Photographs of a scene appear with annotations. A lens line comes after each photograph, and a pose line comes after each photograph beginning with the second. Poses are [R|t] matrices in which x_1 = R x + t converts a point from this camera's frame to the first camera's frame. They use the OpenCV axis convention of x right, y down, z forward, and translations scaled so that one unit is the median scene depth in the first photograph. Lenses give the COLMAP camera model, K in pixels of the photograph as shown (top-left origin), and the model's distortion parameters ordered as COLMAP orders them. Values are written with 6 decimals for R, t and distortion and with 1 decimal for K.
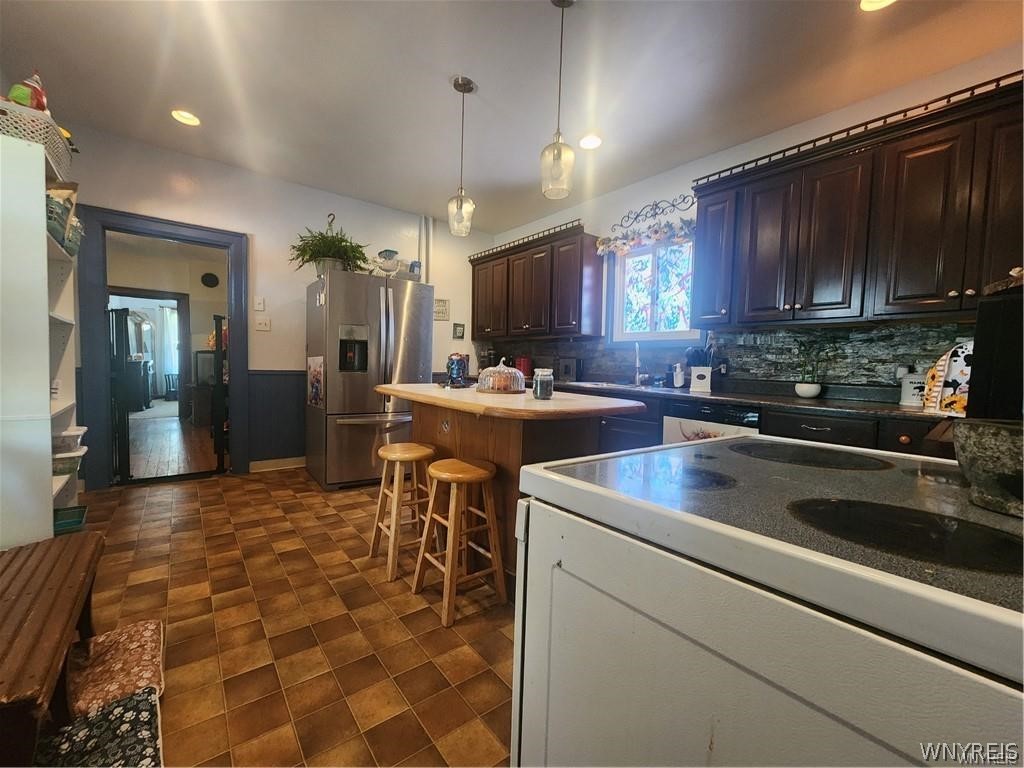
lens RADIAL K [[421.0, 0, 504.3], [0, 421.0, 386.0], [0, 0, 1]] dist [0.001165, 0.000064]
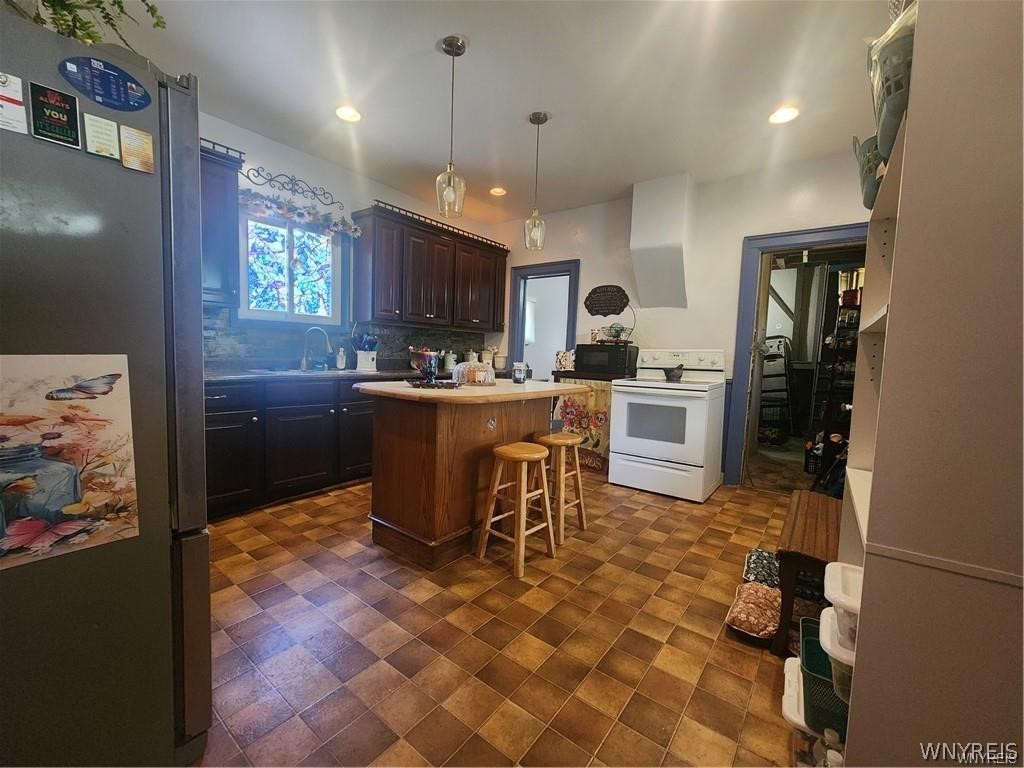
lens RADIAL K [[421.0, 0, 504.3], [0, 421.0, 386.0], [0, 0, 1]] dist [0.001165, 0.000064]
pose [[-0.239865, -0.115571, 0.963903, -1.122833], [0.014149, 0.992367, 0.122505, -0.119139], [-0.970703, 0.043023, -0.236398, 1.209064]]
